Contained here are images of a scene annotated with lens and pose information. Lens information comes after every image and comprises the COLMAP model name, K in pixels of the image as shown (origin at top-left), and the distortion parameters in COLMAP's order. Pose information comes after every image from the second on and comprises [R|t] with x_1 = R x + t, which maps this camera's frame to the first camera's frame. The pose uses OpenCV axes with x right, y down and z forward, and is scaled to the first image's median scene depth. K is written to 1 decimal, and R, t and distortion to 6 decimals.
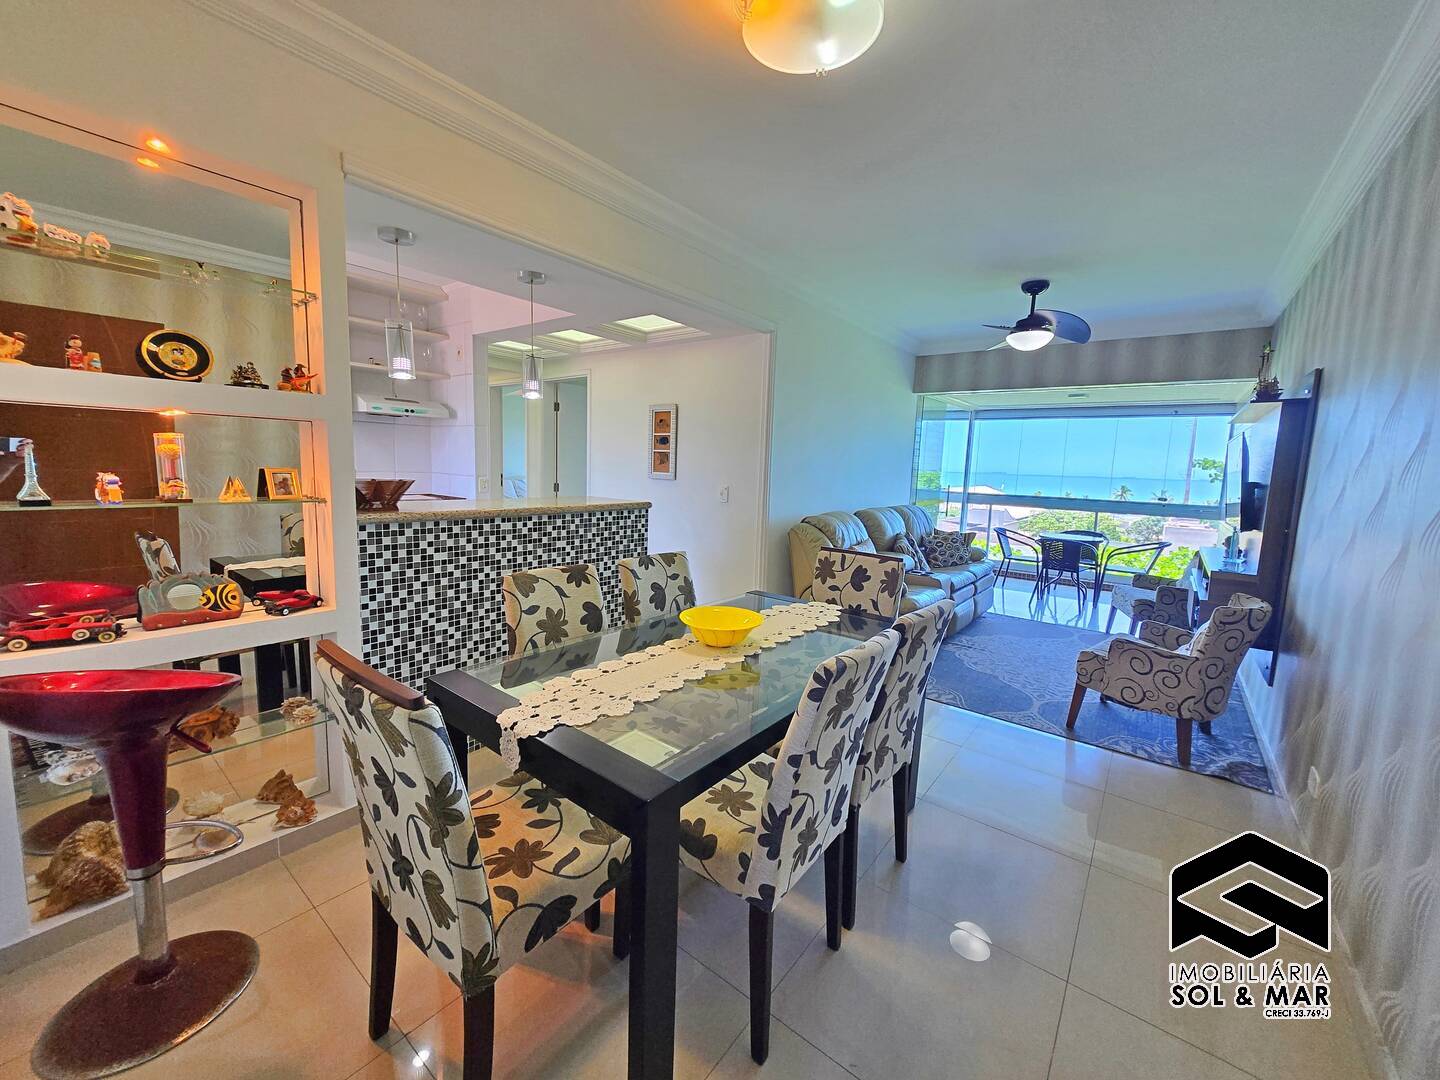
lens RADIAL K [[565.9, 0, 713.9], [0, 565.9, 531.8], [0, 0, 1]] dist [-0.000404, -0.000844]
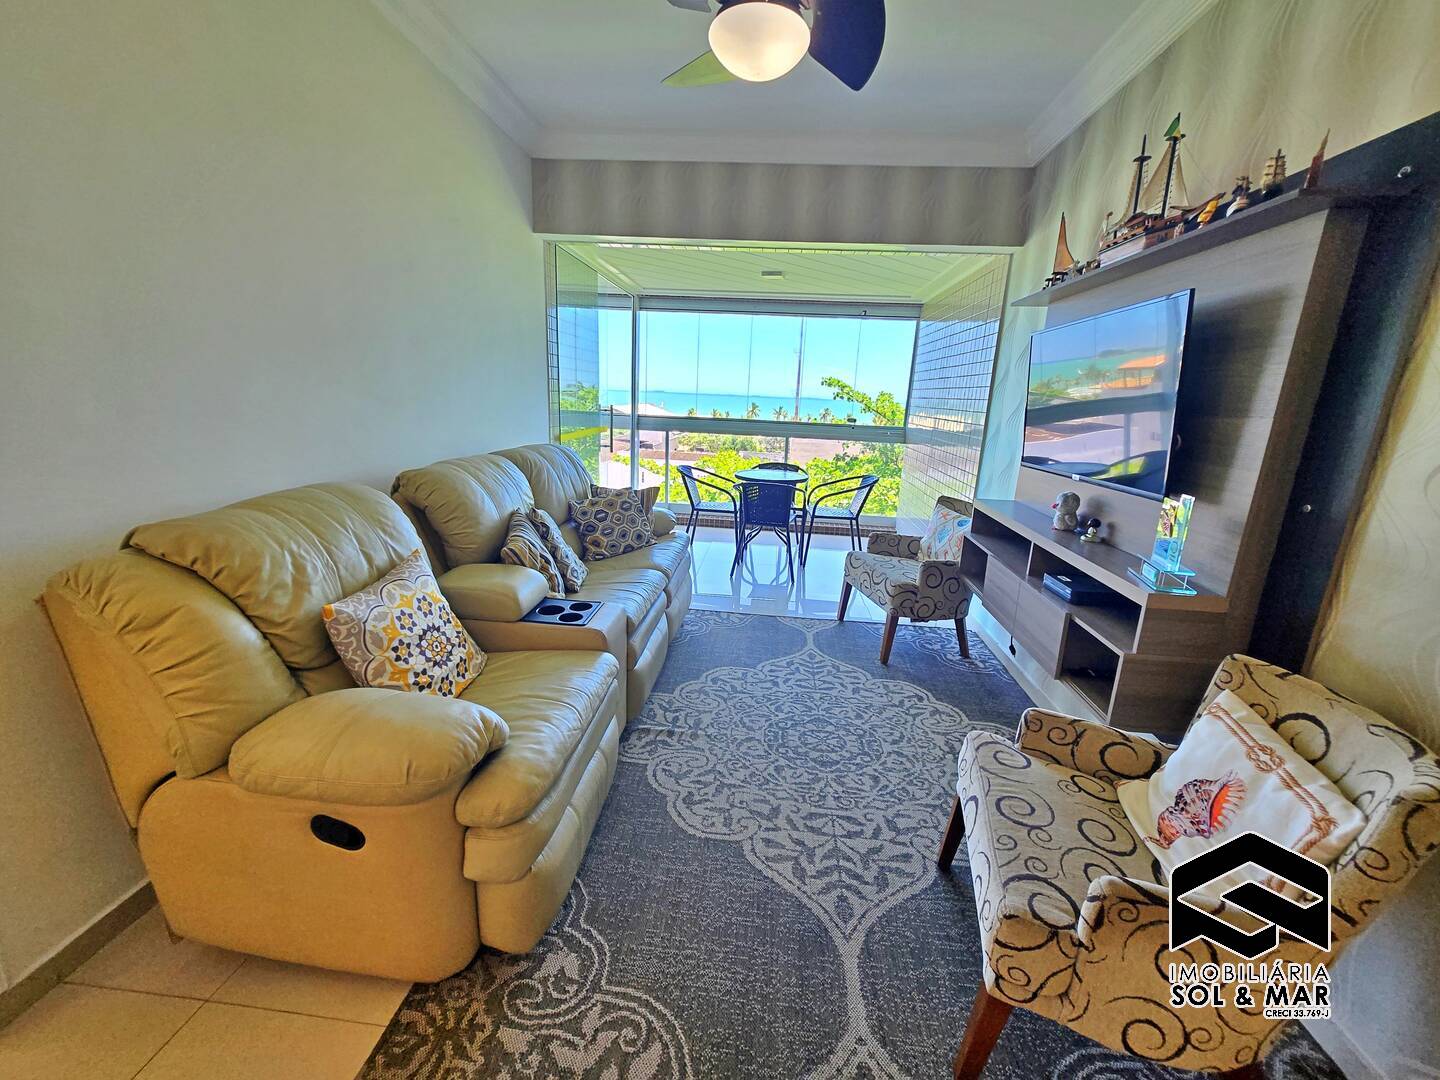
lens RADIAL K [[565.9, 0, 718.6], [0, 565.9, 531.9], [0, 0, 1]] dist [-0.000404, -0.000844]
pose [[0.843605, -0.127608, 0.521582, 0.372483], [0.053136, 0.986423, 0.155392, -0.076054], [-0.534329, -0.103375, 0.838931, 0.860809]]
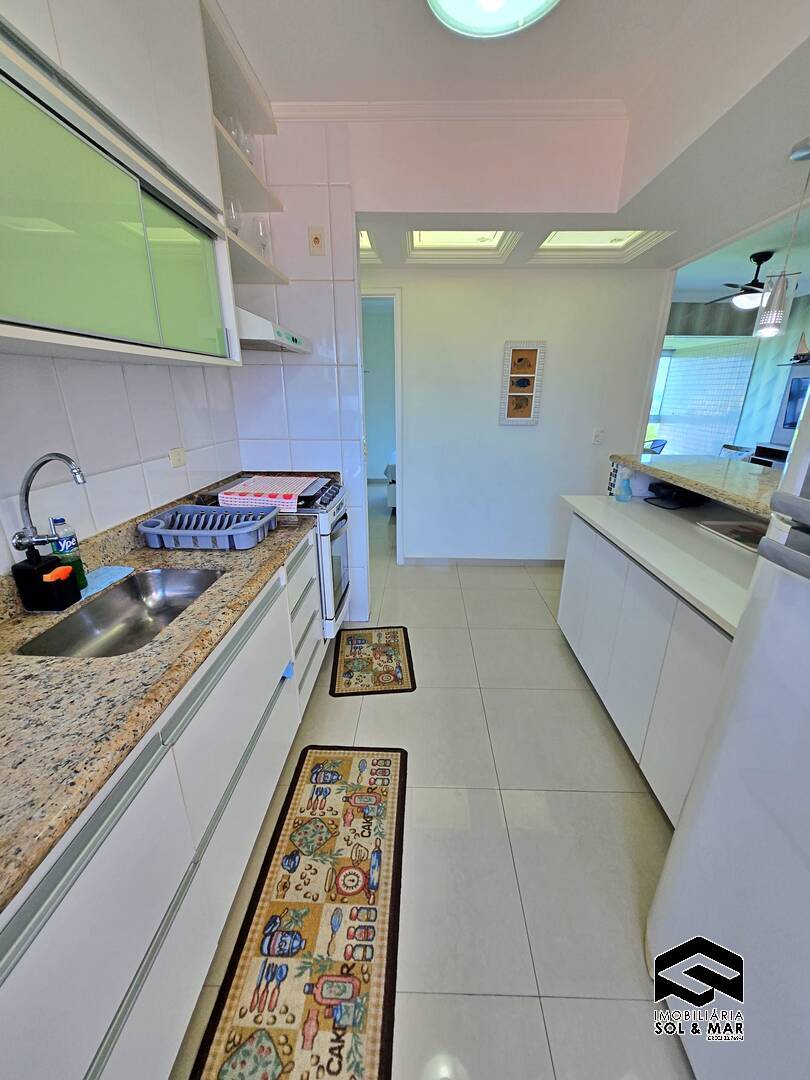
lens RADIAL K [[424.4, 0, 411.3], [0, 424.4, 539.1], [0, 0, 1]] dist [-0.000404, -0.000844]
pose [[0.798211, -0.229537, 0.556931, -1.081970], [0.103393, 0.963039, 0.248727, -0.164690], [-0.593439, -0.140954, 0.792441, 0.801202]]
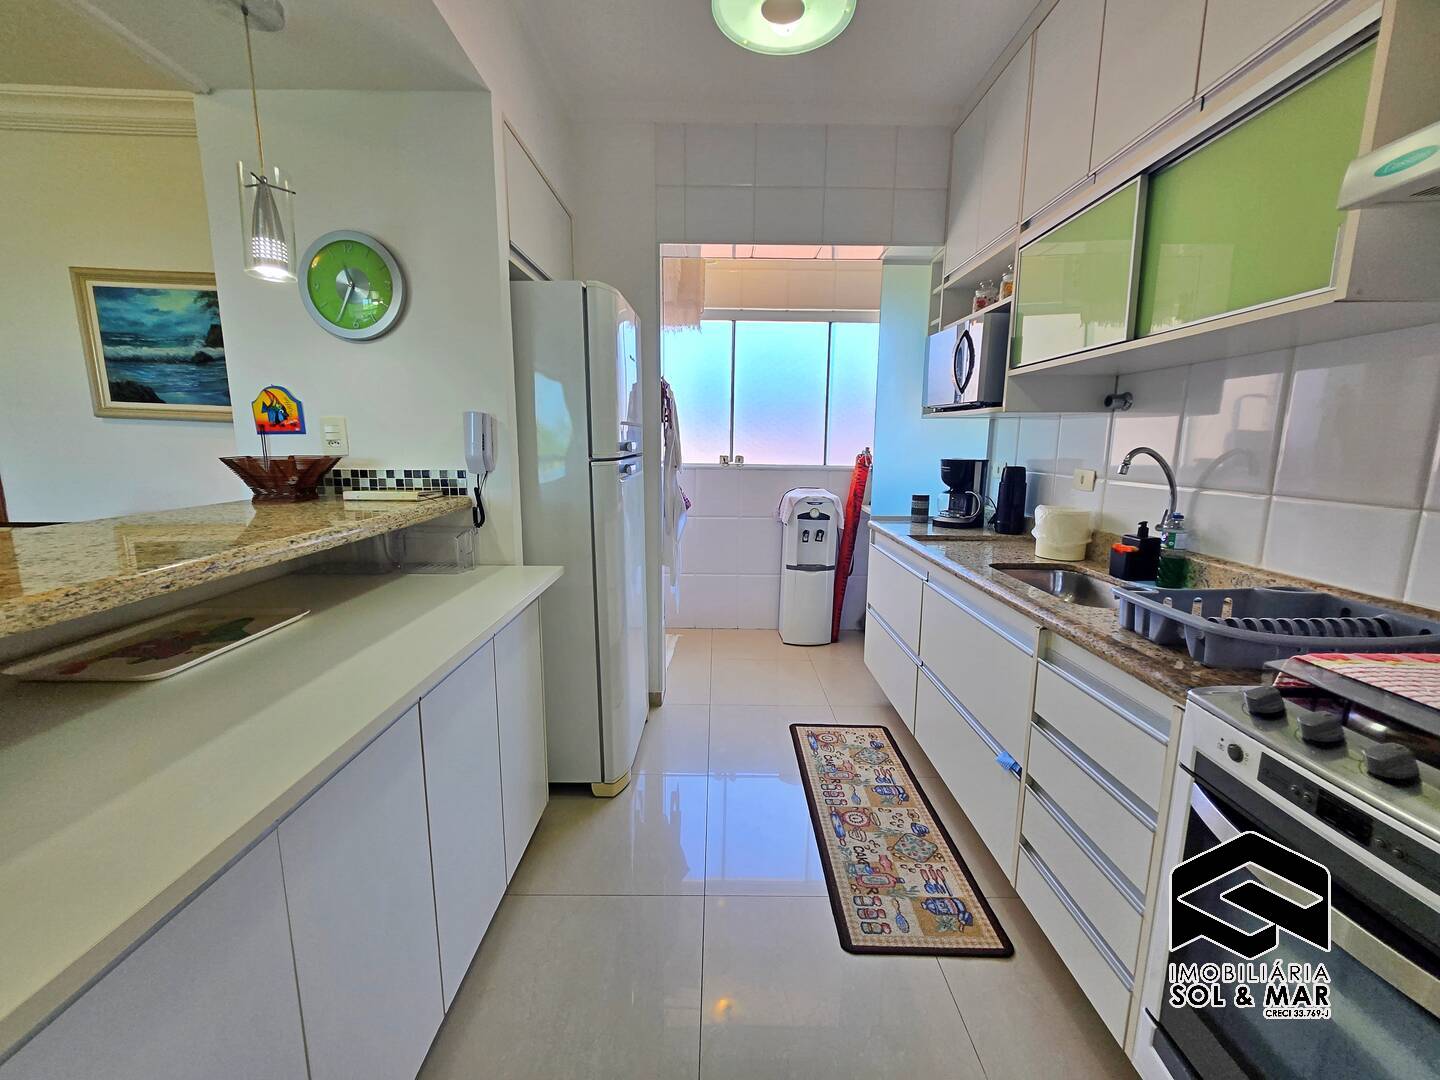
lens RADIAL K [[565.9, 0, 723.3], [0, 565.9, 530.1], [0, 0, 1]] dist [-0.000404, -0.000844]
pose [[-0.777105, 0.056272, -0.626850, -0.446105], [-0.114655, 0.966671, 0.228914, -0.175305], [0.618839, 0.249762, -0.744753, 1.457558]]
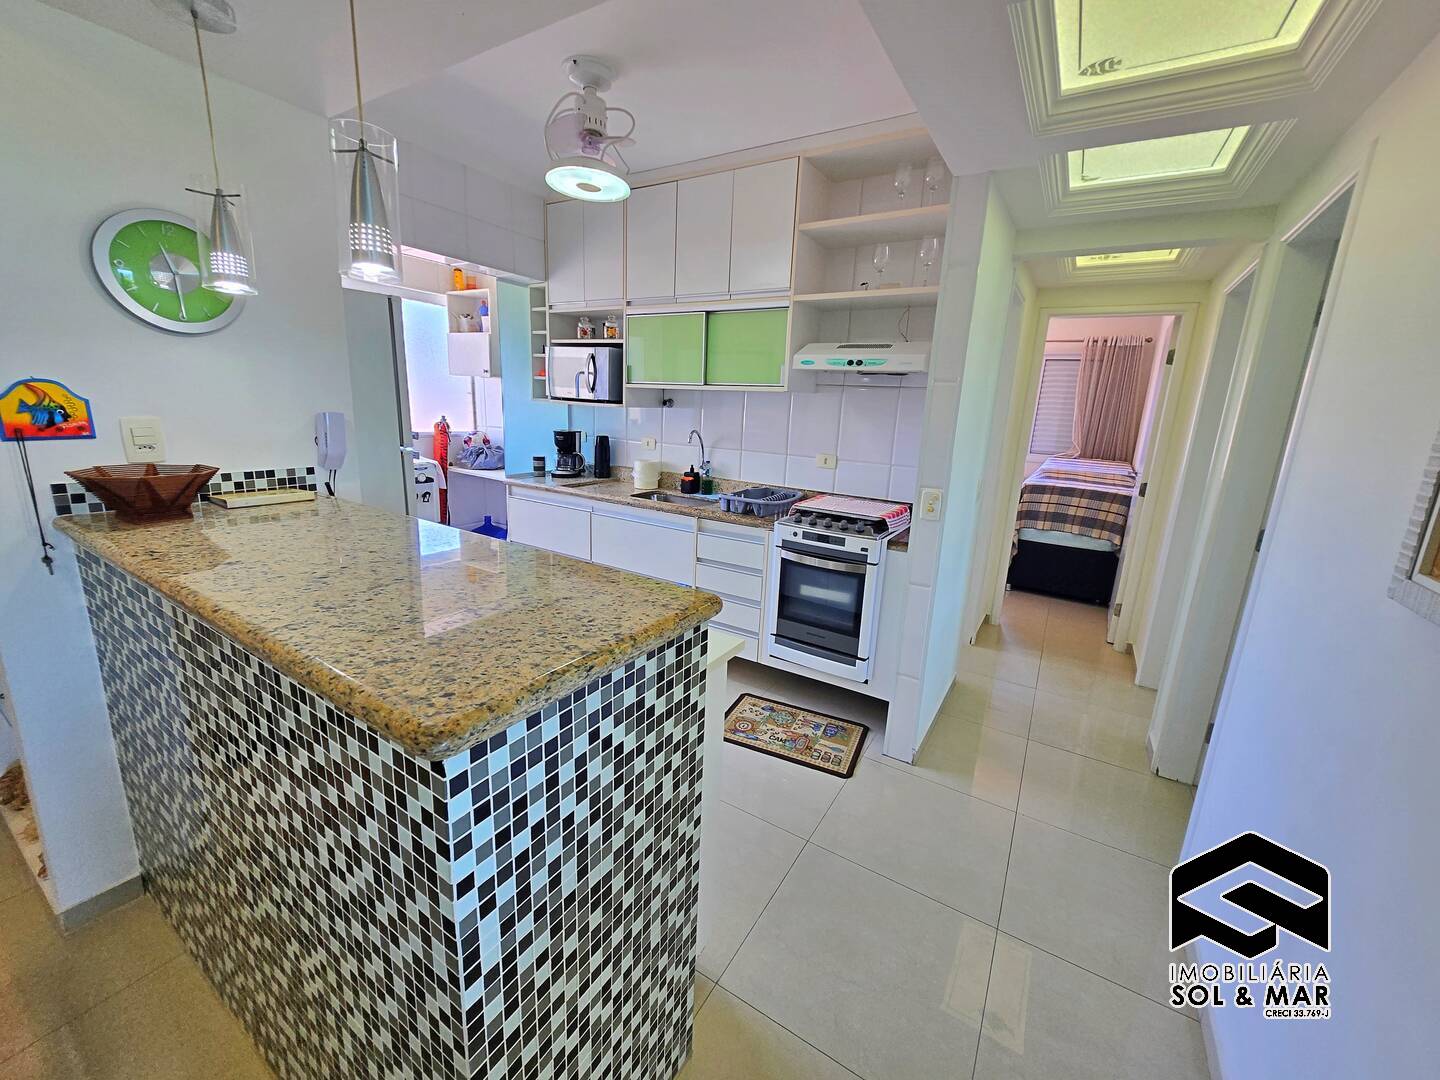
lens RADIAL K [[565.9, 0, 715.9], [0, 565.9, 526.9], [0, 0, 1]] dist [-0.000404, -0.000844]
pose [[0.111203, 0.185927, -0.976250, 0.066507], [-0.163560, 0.972372, 0.166558, -0.181335], [0.980246, 0.141154, 0.138540, 1.186481]]
